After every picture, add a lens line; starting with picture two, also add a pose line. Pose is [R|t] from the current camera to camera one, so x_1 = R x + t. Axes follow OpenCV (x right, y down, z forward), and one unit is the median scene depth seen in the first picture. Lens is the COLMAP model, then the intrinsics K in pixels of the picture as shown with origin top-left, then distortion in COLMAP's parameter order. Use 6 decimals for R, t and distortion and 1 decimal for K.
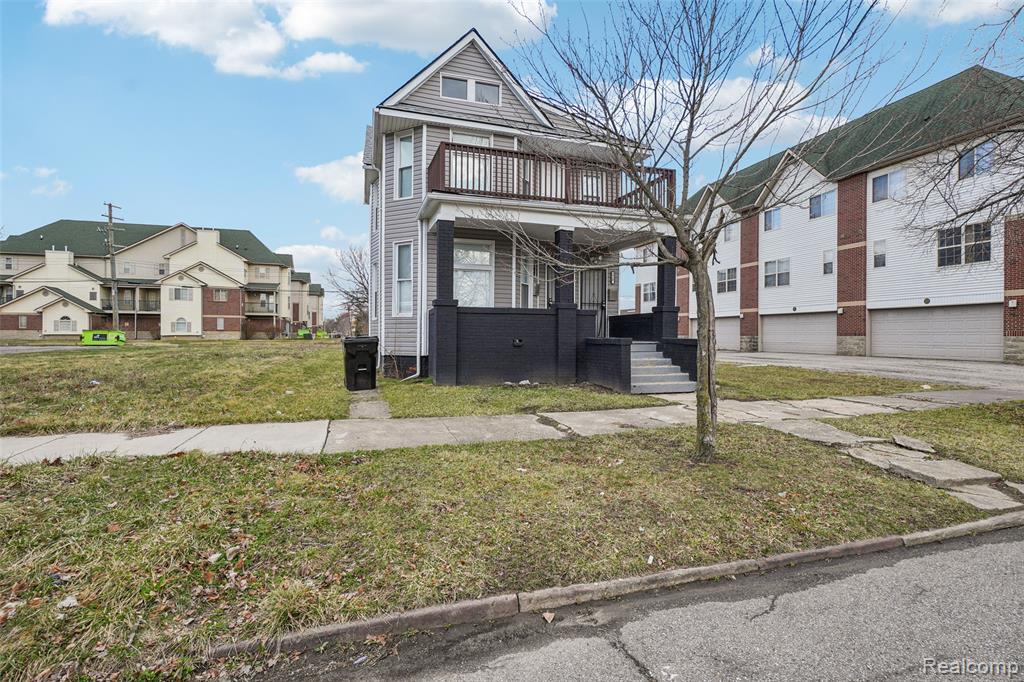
lens RADIAL K [[473.4, 0, 517.5], [0, 473.4, 335.0], [0, 0, 1]] dist [-0.001432, -0.000307]
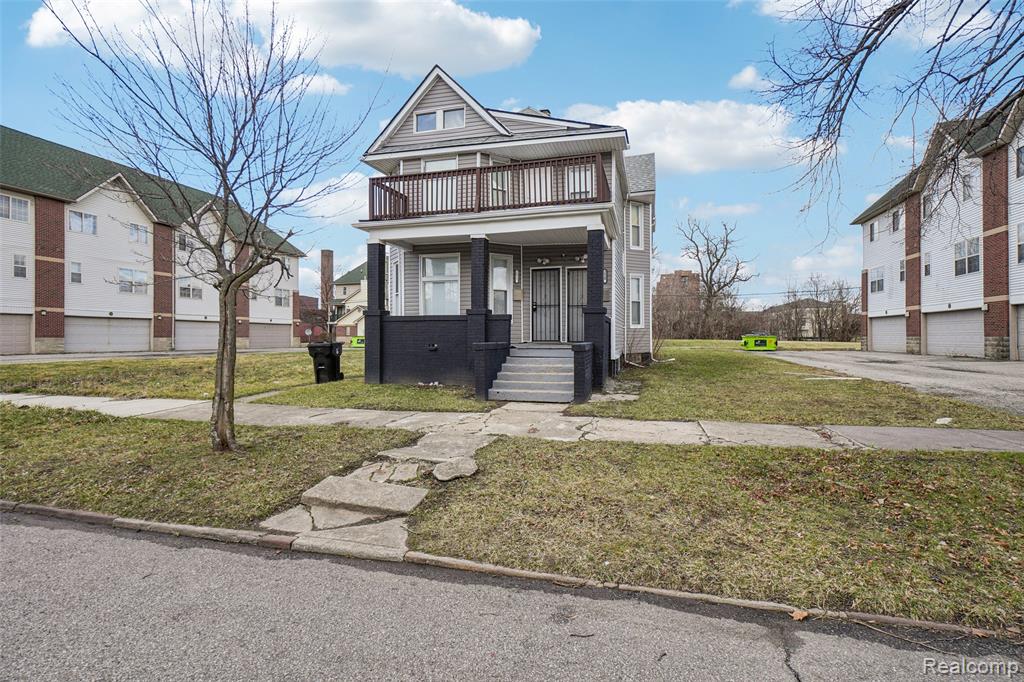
lens RADIAL K [[473.4, 0, 520.2], [0, 473.4, 339.0], [0, 0, 1]] dist [-0.001432, -0.000307]
pose [[0.847093, -0.004913, -0.531422, 0.635398], [0.007172, 0.999972, 0.002187, -0.002910], [0.531396, -0.005664, 0.847105, 0.151066]]
